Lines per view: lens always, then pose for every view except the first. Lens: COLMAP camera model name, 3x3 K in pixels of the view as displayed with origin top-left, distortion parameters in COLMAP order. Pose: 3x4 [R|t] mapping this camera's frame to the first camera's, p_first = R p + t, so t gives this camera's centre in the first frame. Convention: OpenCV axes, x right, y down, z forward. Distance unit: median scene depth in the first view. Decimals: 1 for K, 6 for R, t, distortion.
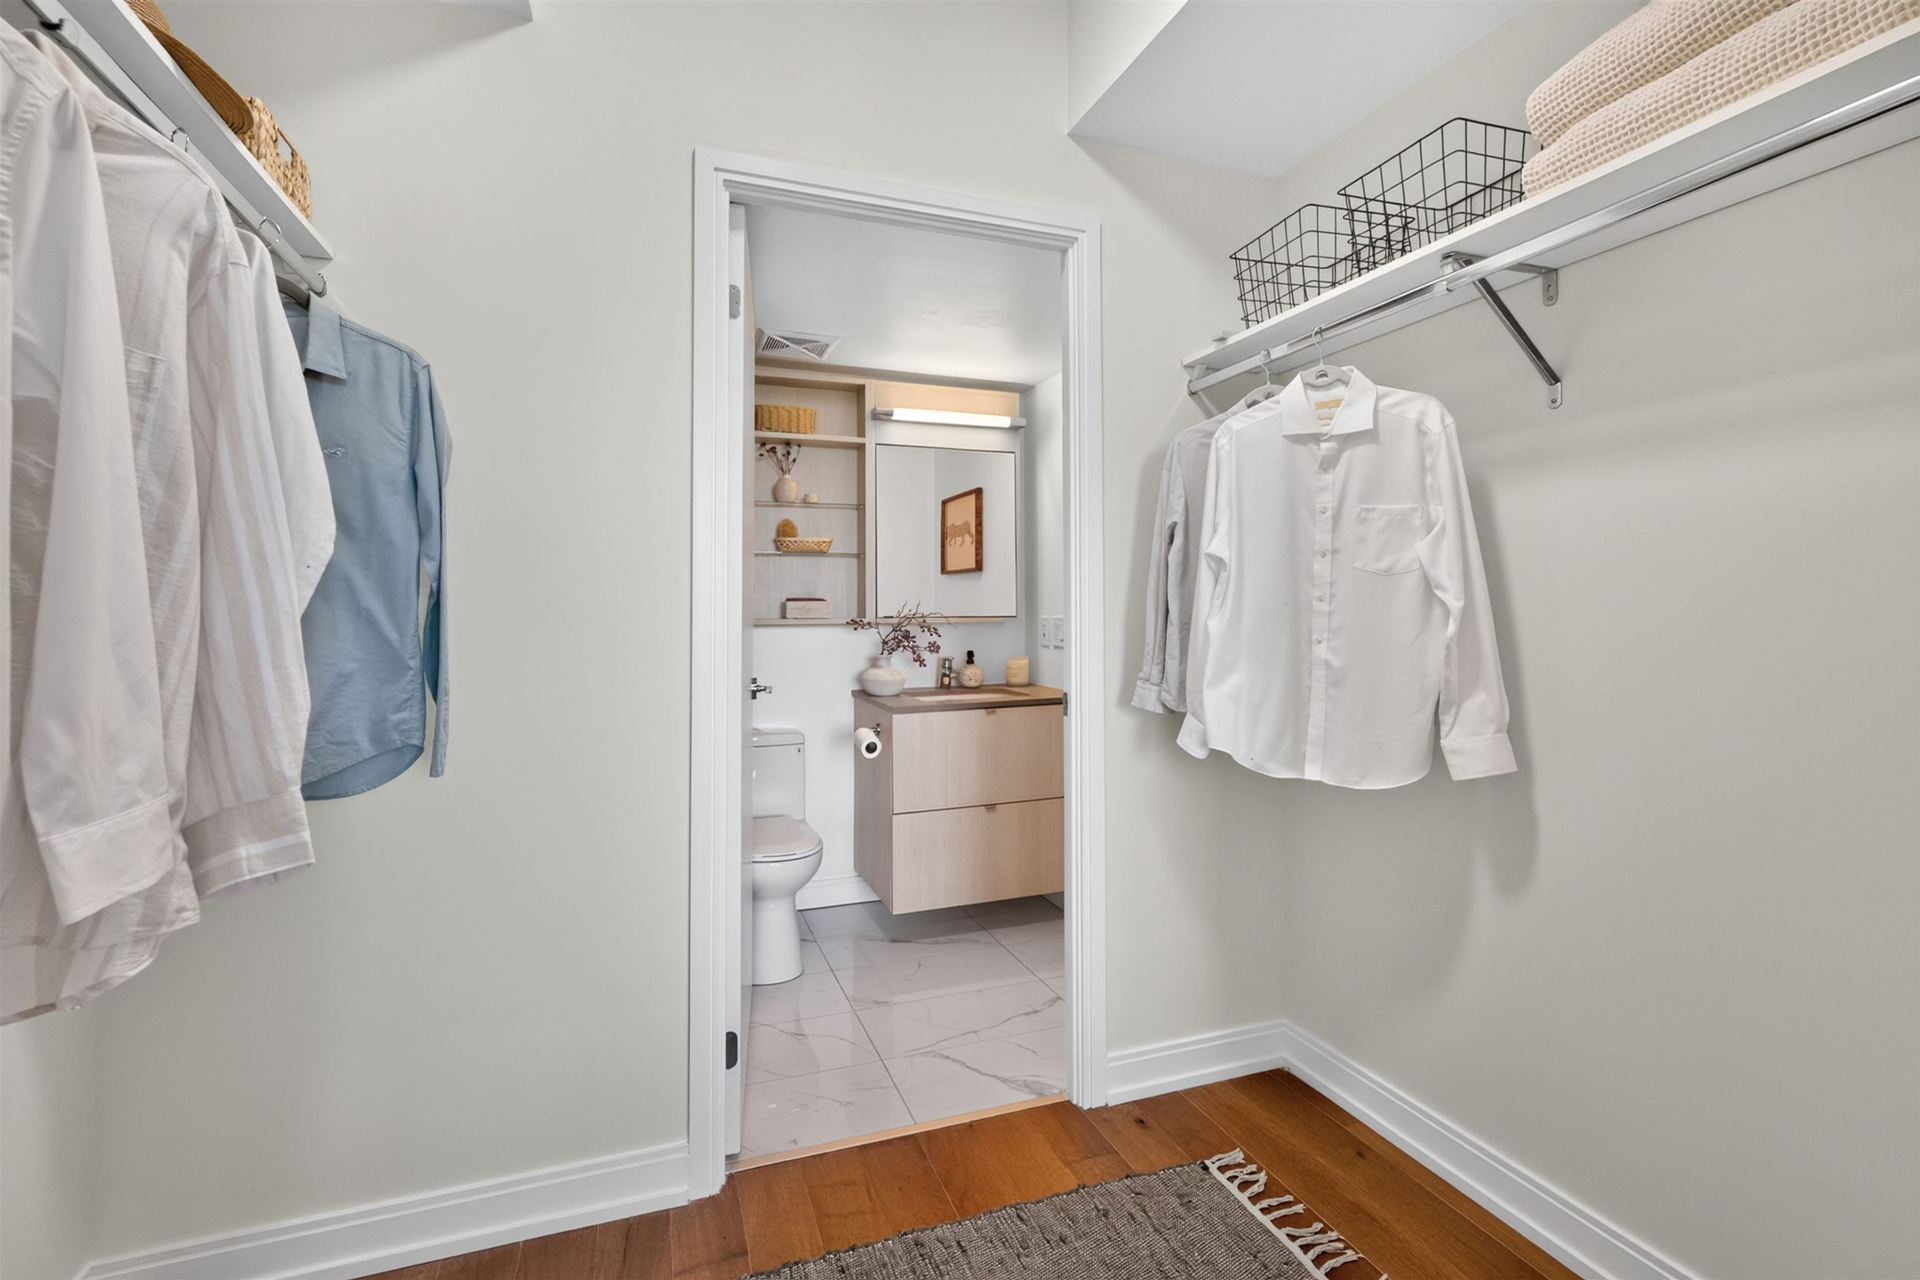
lens RADIAL K [[847.7, 0, 960.0], [0, 847.7, 640.0], [0, 0, 1]] dist [0.001219, -0.001075]
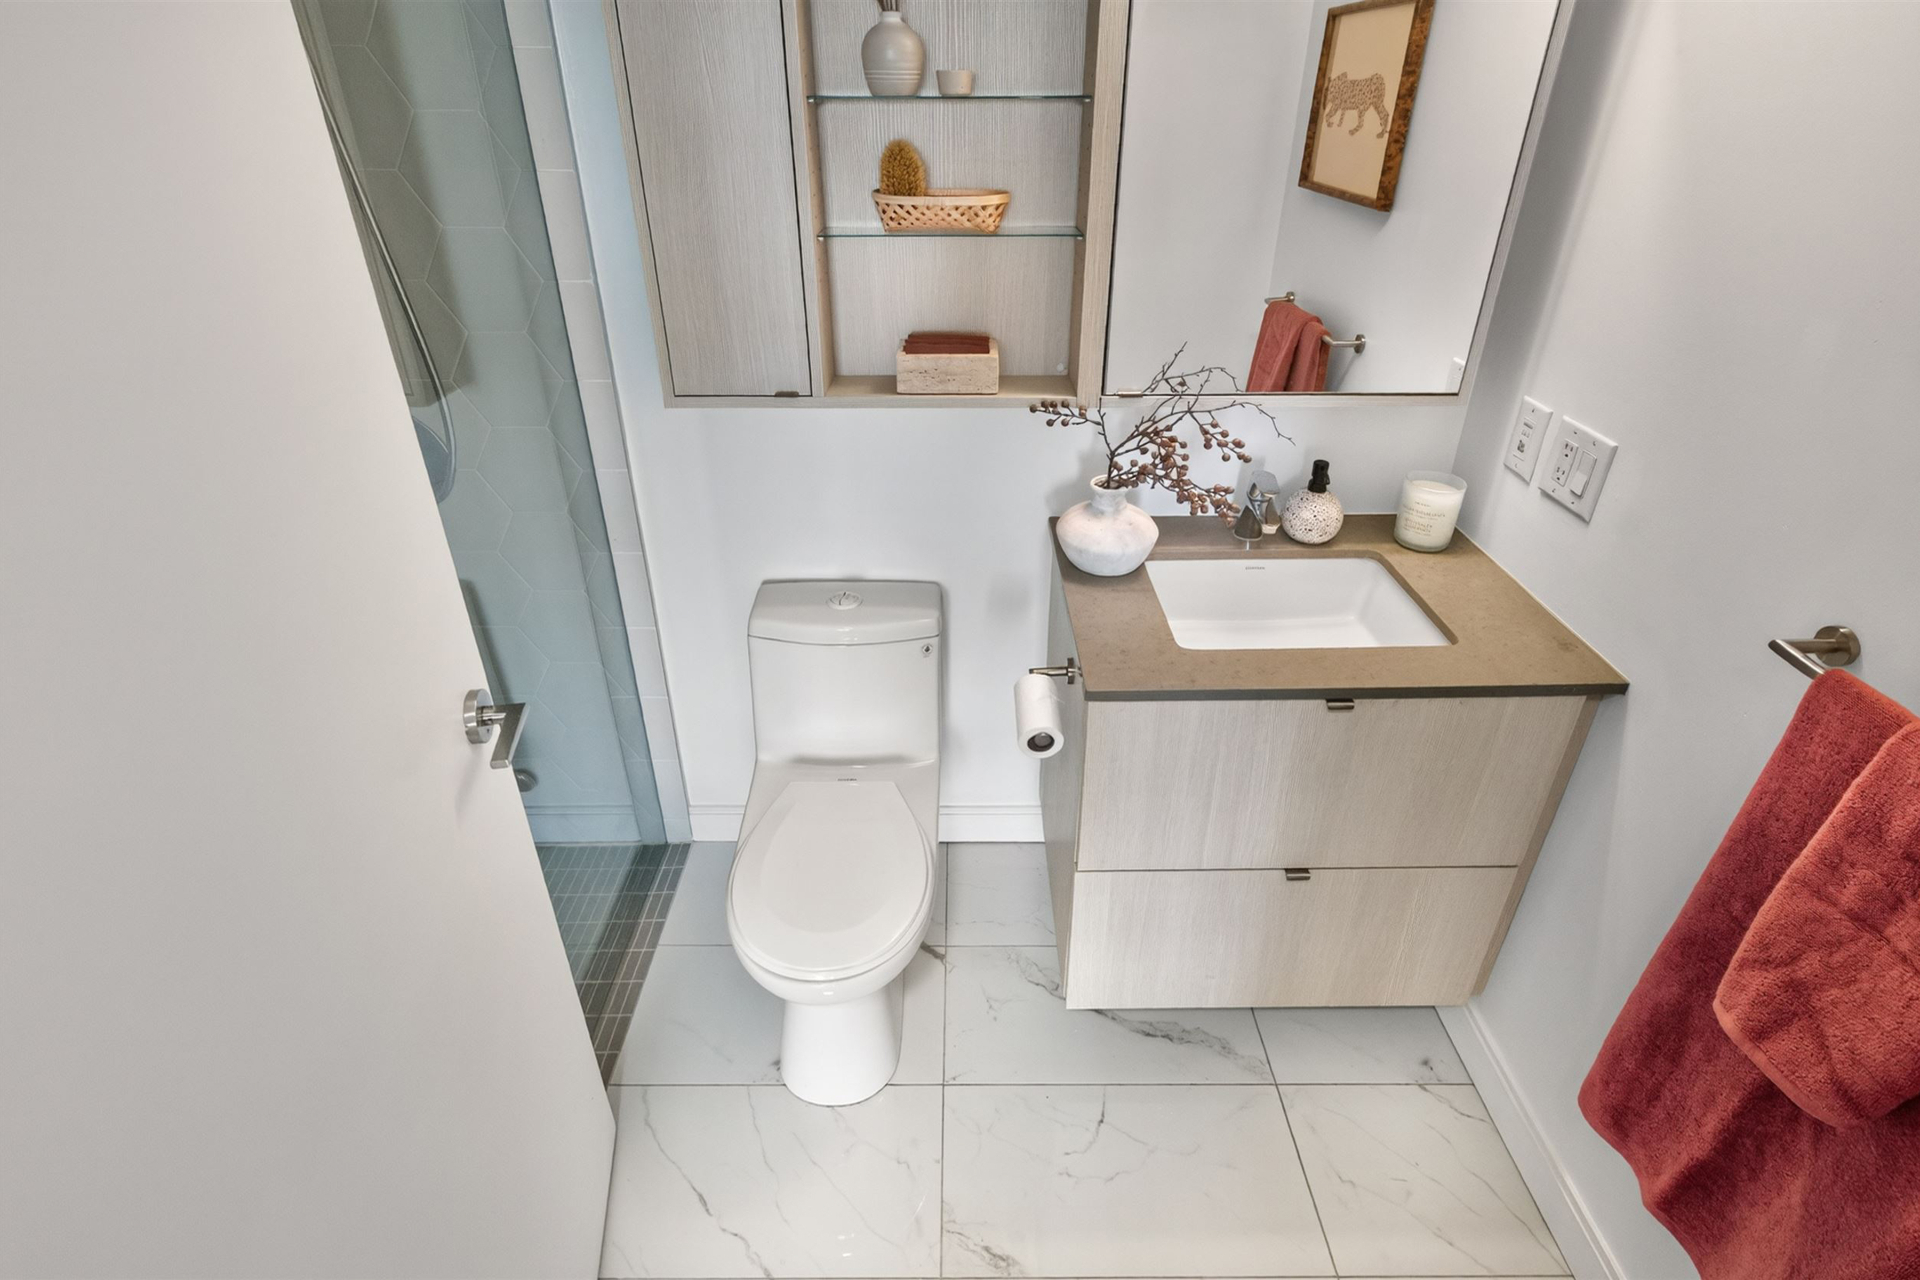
lens RADIAL K [[928.4, 0, 960.0], [0, 928.4, 640.0], [0, 0, 1]] dist [-0.000340, -0.000416]
pose [[0.942001, 0.165754, -0.291822, -0.008848], [-0.009448, 0.882278, 0.470633, -0.129735], [0.335478, -0.440580, 0.832673, 0.496177]]
